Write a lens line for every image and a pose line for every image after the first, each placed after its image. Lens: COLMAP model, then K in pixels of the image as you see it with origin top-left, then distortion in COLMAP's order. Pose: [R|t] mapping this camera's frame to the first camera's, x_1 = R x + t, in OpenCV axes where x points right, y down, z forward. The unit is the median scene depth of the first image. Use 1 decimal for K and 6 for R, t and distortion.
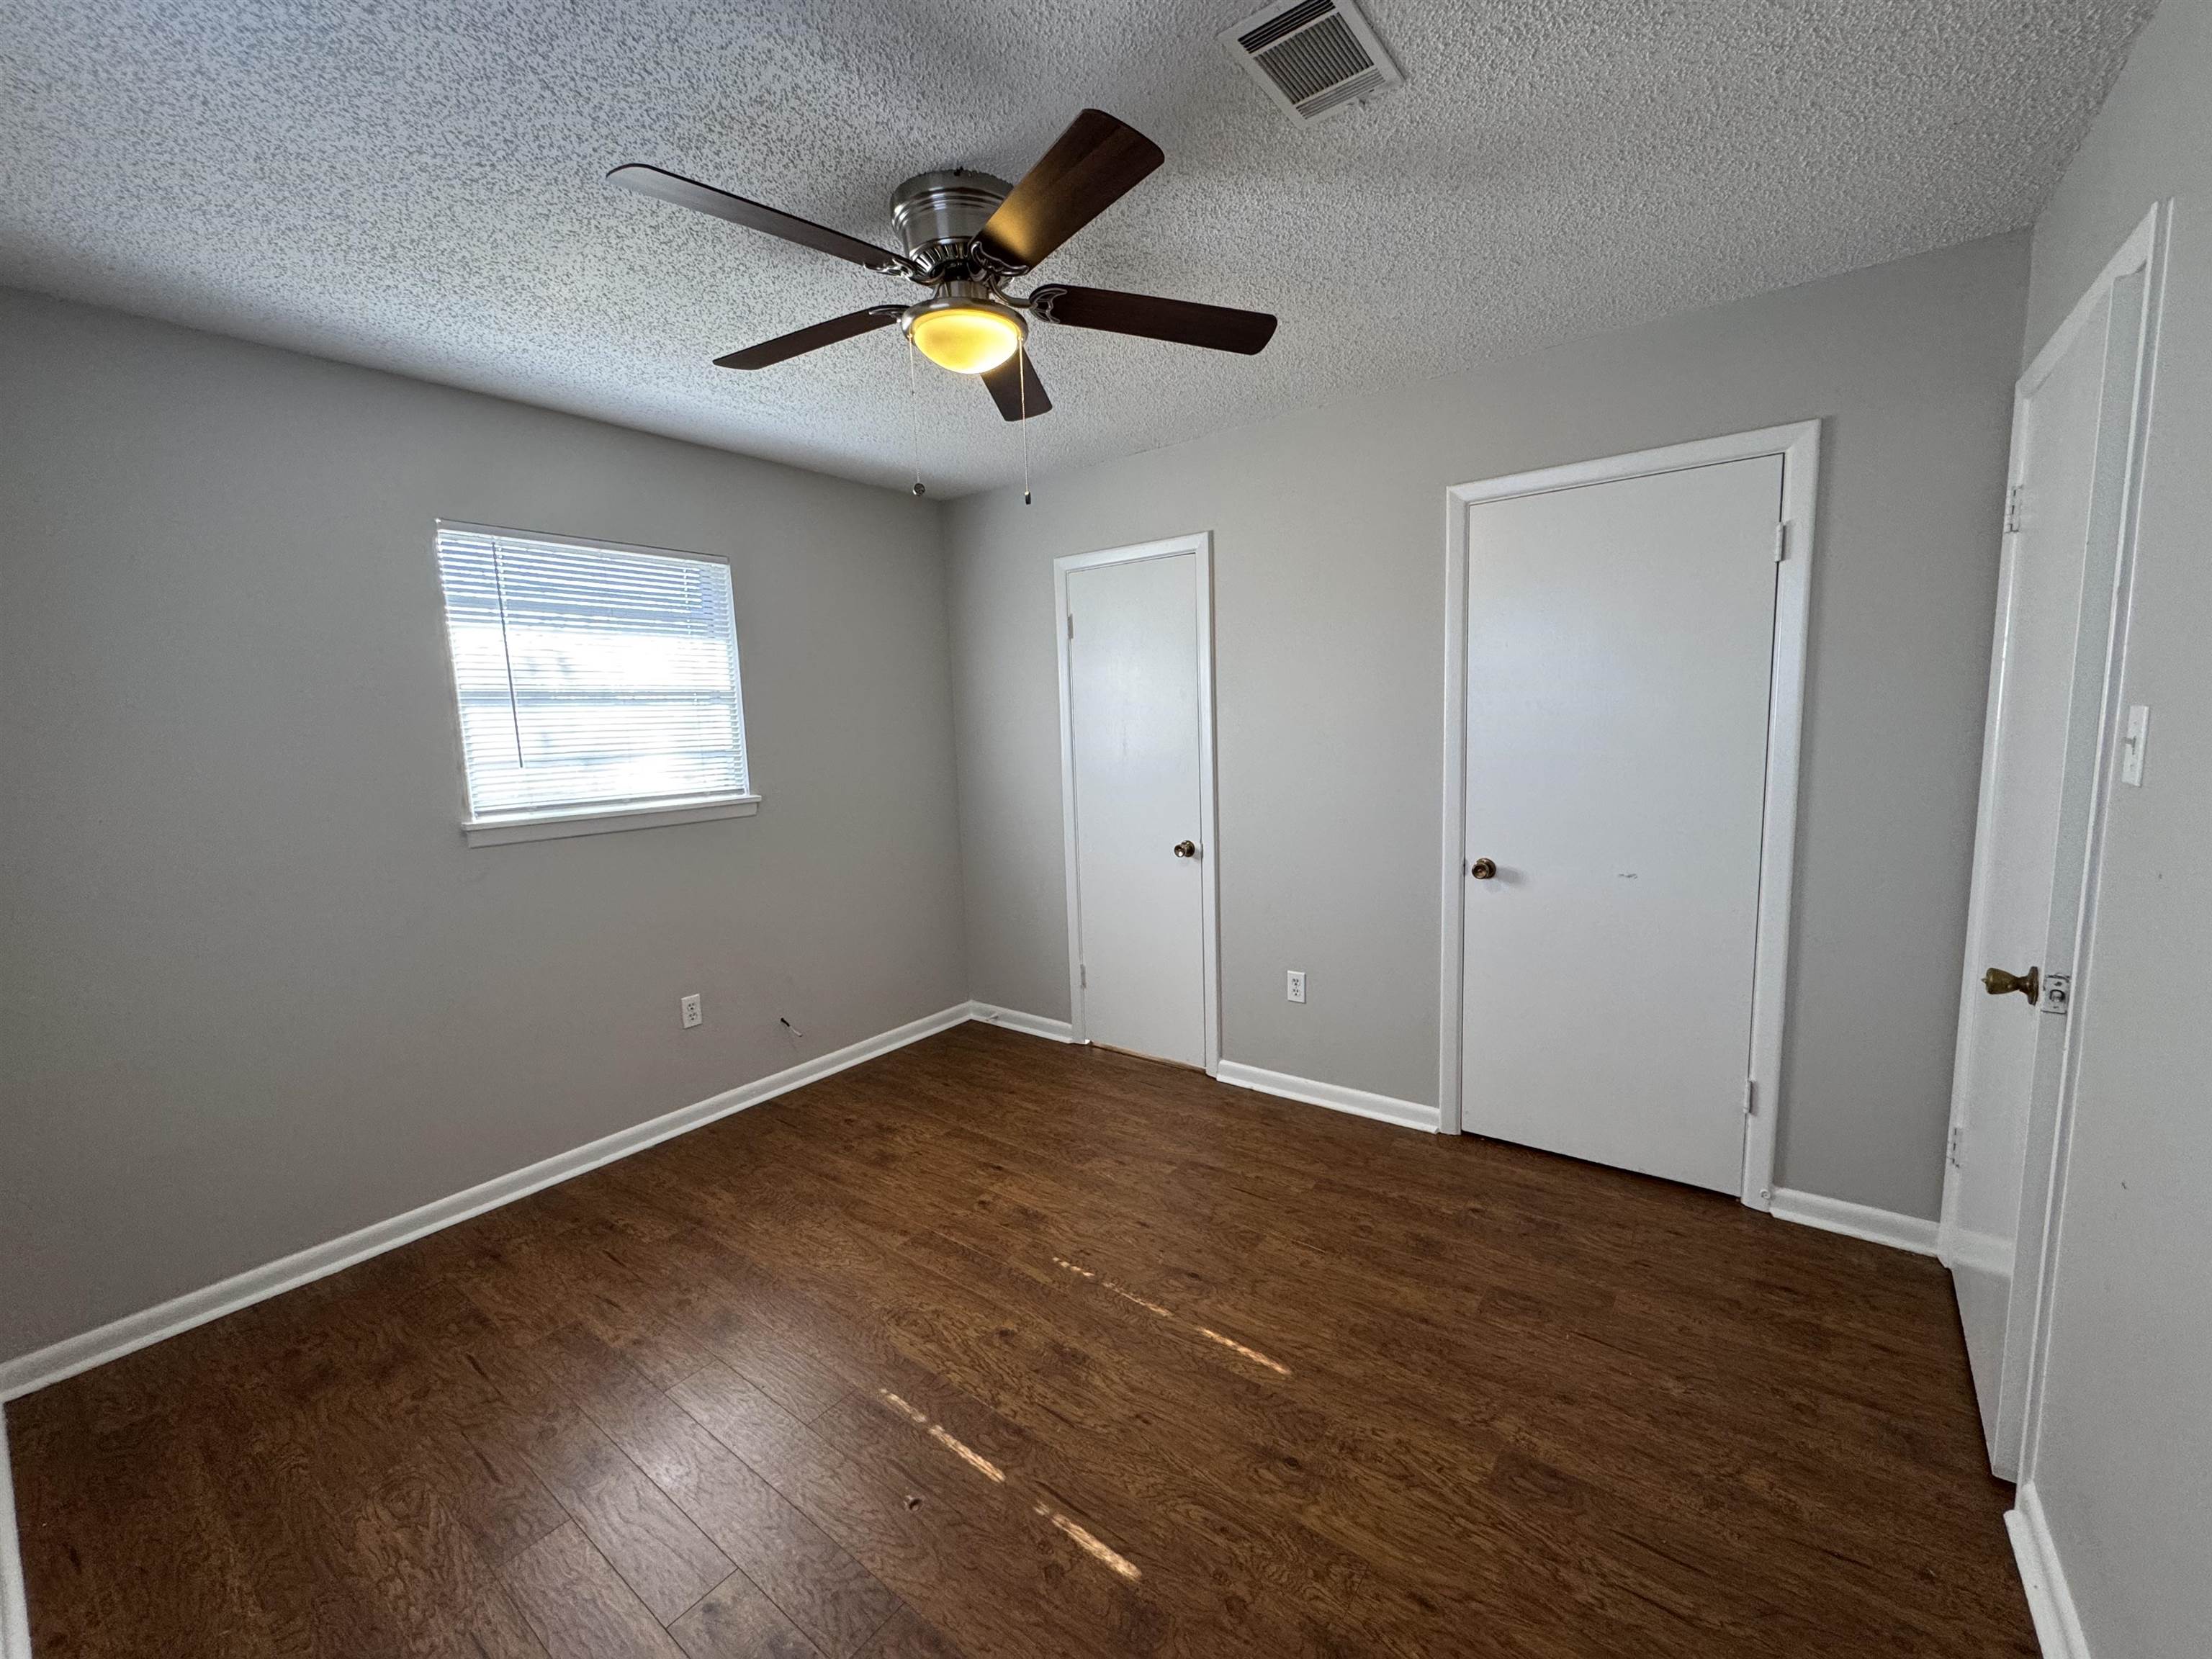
lens RADIAL K [[880.9, 0, 1108.0], [0, 880.9, 834.6], [0, 0, 1]] dist [-0.006556, 0.001185]
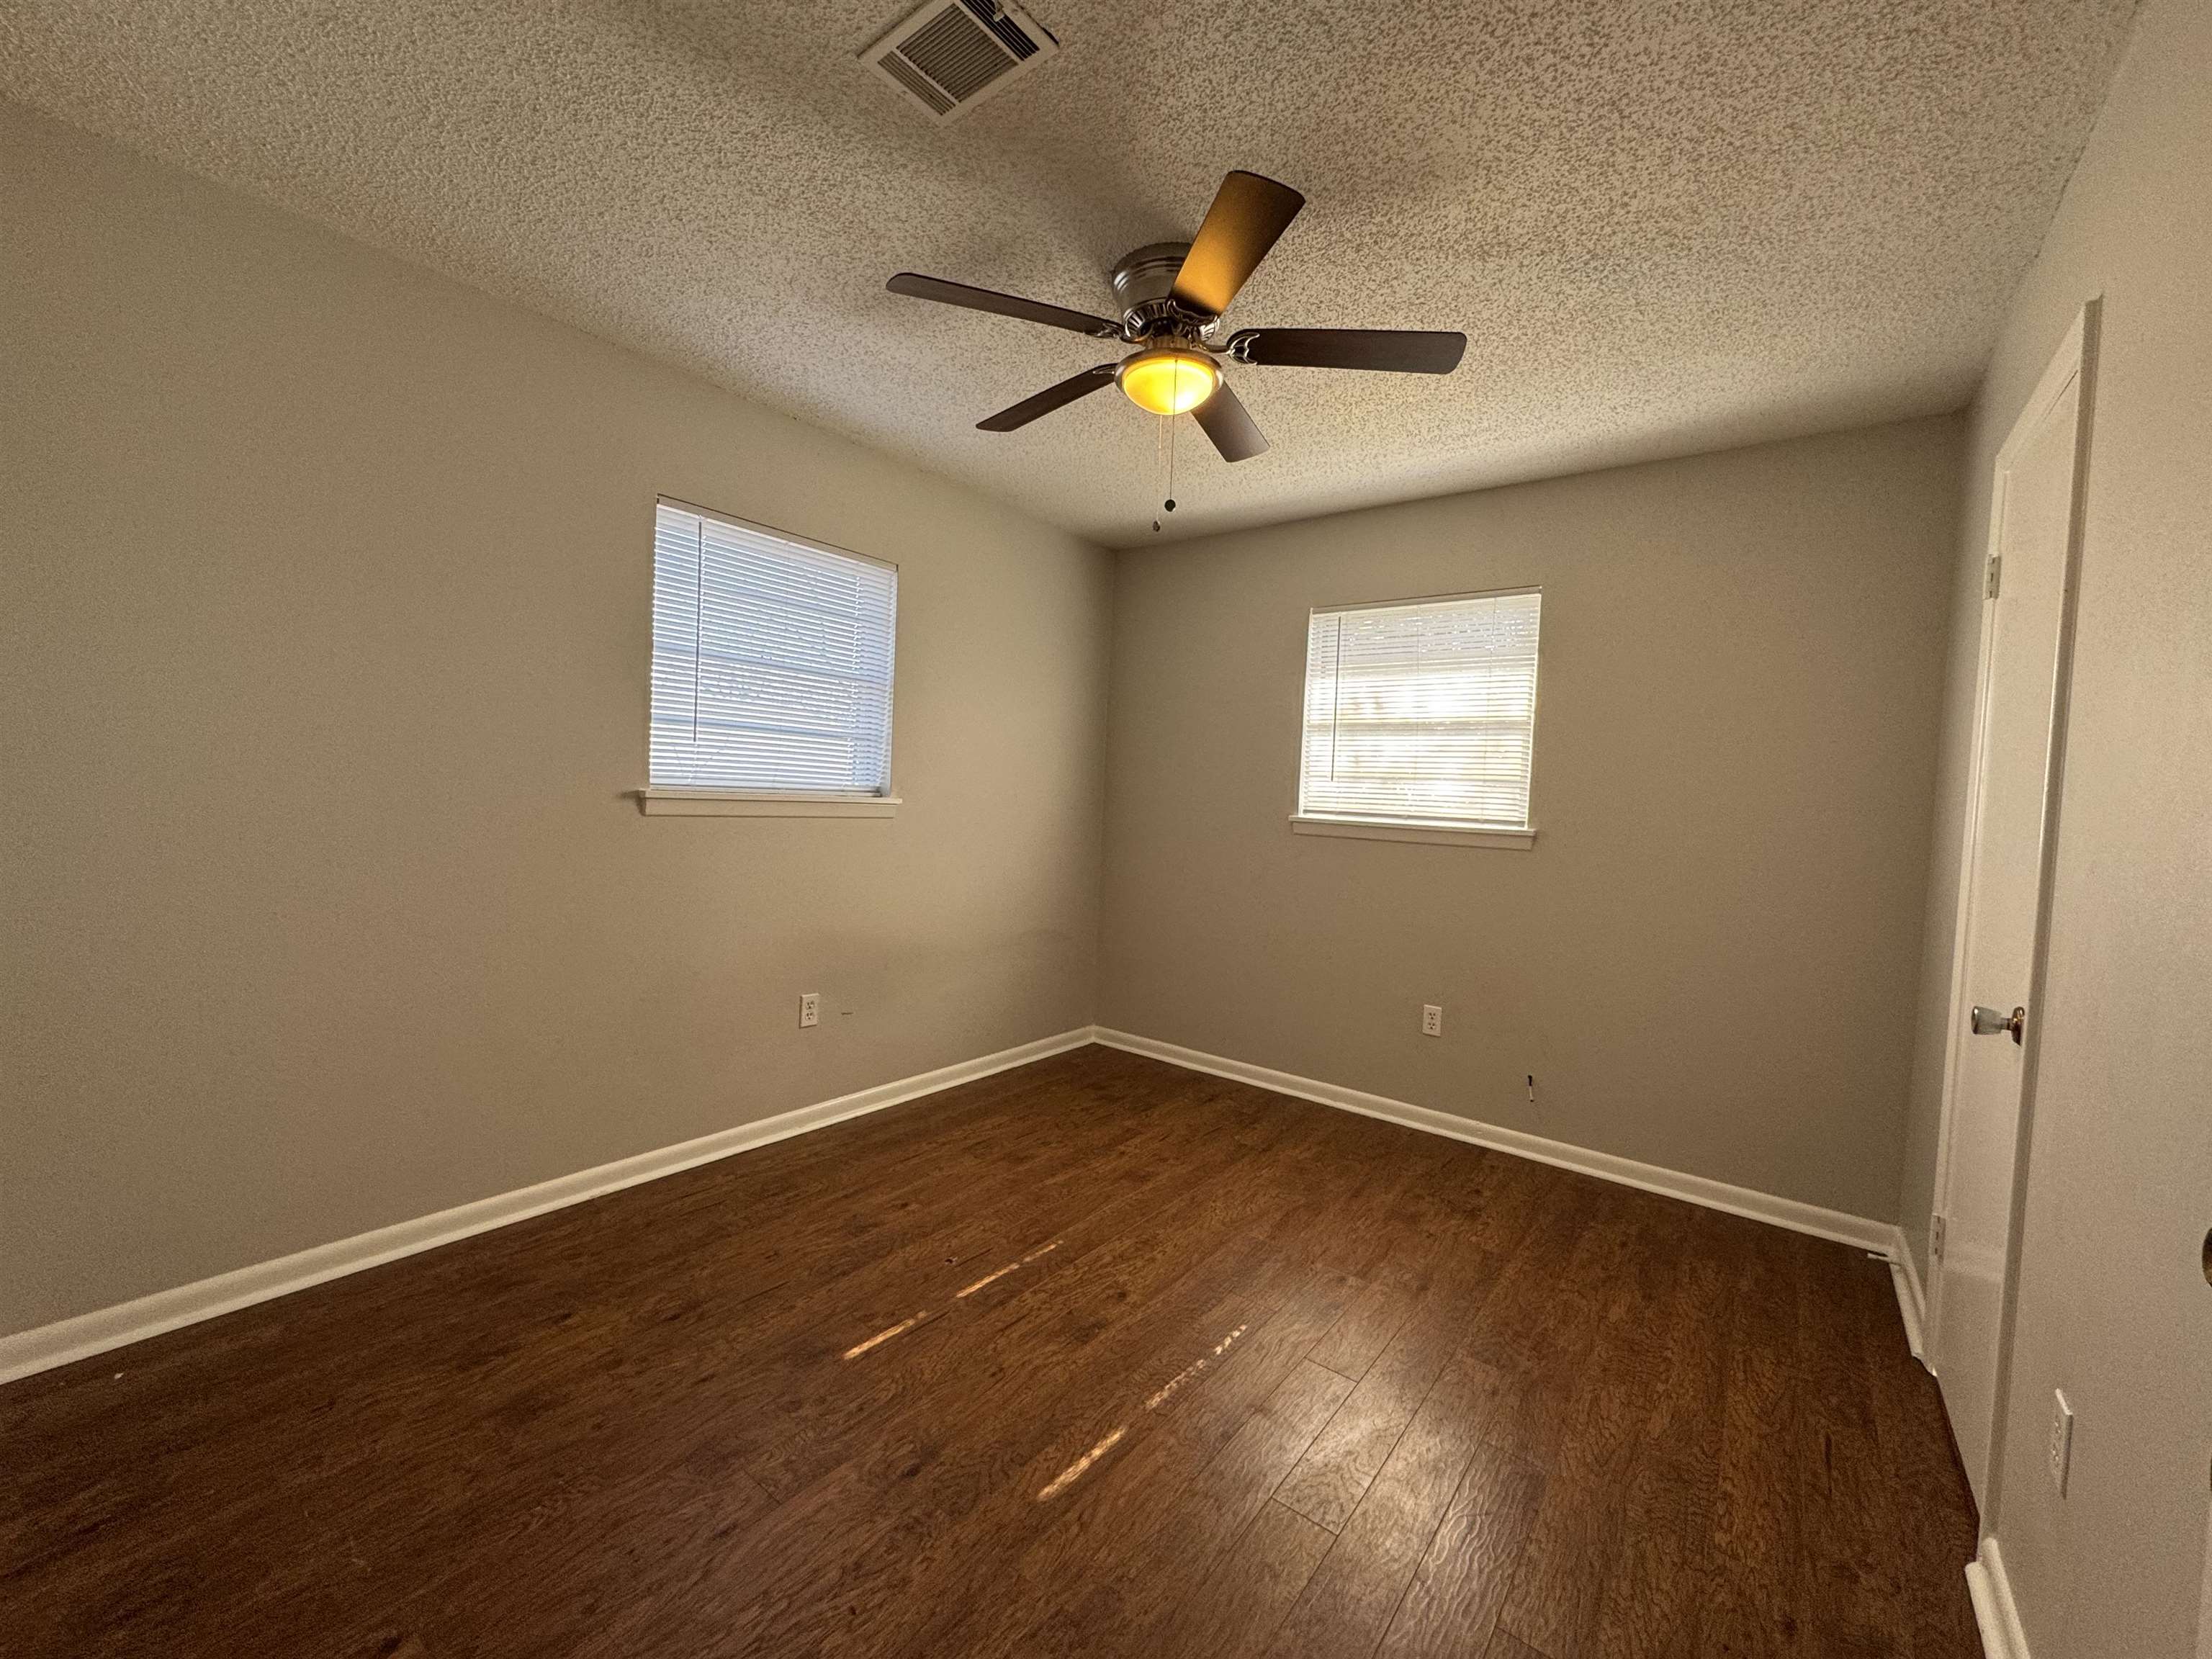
lens RADIAL K [[880.9, 0, 1100.6], [0, 880.9, 822.3], [0, 0, 1]] dist [-0.006556, 0.001185]
pose [[-0.018863, 0.064873, -0.997715, 0.702439], [-0.174523, 0.982359, 0.067174, -0.043150], [0.984472, 0.175392, -0.007208, 0.691843]]
